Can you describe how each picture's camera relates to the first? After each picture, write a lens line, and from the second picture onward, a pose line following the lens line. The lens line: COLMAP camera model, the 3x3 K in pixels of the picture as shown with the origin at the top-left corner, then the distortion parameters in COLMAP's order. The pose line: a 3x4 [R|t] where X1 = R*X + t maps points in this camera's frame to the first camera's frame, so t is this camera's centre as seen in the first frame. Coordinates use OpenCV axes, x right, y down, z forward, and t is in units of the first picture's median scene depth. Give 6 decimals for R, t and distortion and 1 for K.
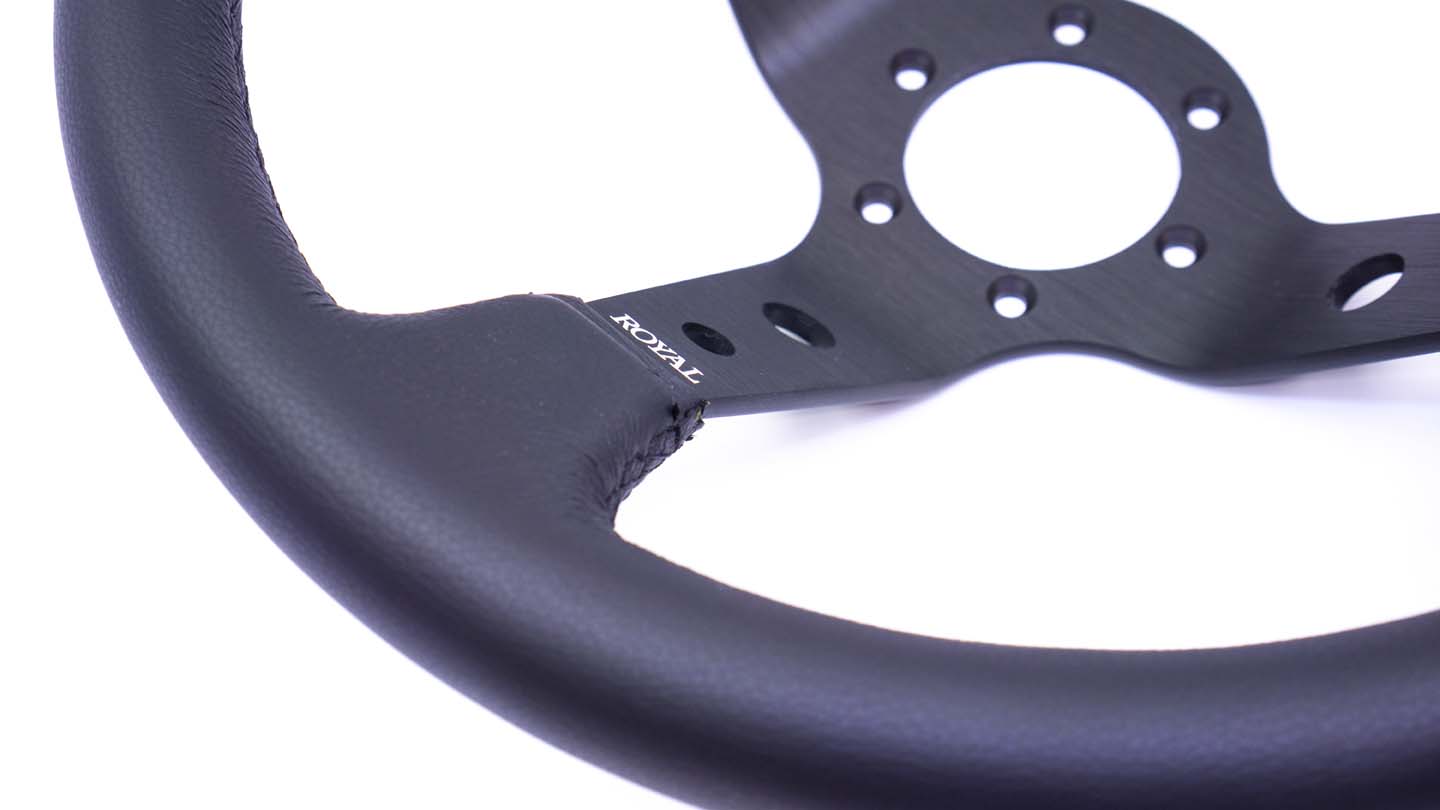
lens RADIAL K [[2168.5, 0, 720.0], [0, 2168.5, 405.0], [0, 0, 1]] dist [0.176101, -0.027027]
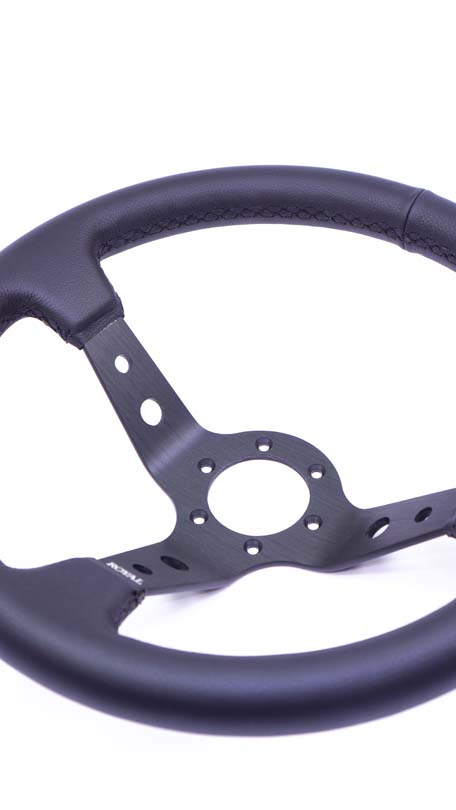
lens RADIAL K [[1188.2, 0, 228.0], [0, 1188.2, 405.0], [0, 0, 1]] dist [-0.026328, -0.009712]
pose [[0.990240, -0.083165, 0.111845, -0.049879], [0.104902, 0.973080, -0.205211, 0.087646], [-0.091767, 0.214941, 0.972306, -0.507839]]
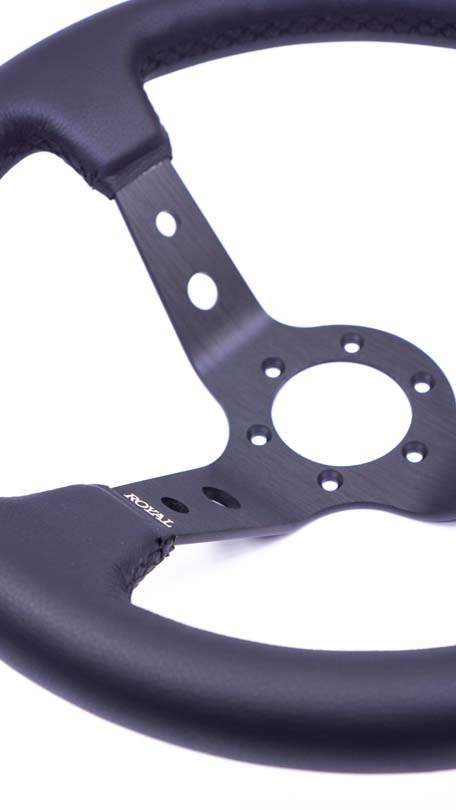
lens RADIAL K [[1219.8, 0, 228.0], [0, 1219.8, 405.0], [0, 0, 1]] dist [0.176101, -0.027027]
pose [[0.998103, -0.036372, 0.049683, -0.009385], [0.042802, 0.989898, -0.135167, 0.031100], [-0.044264, 0.137037, 0.989576, -0.091138]]
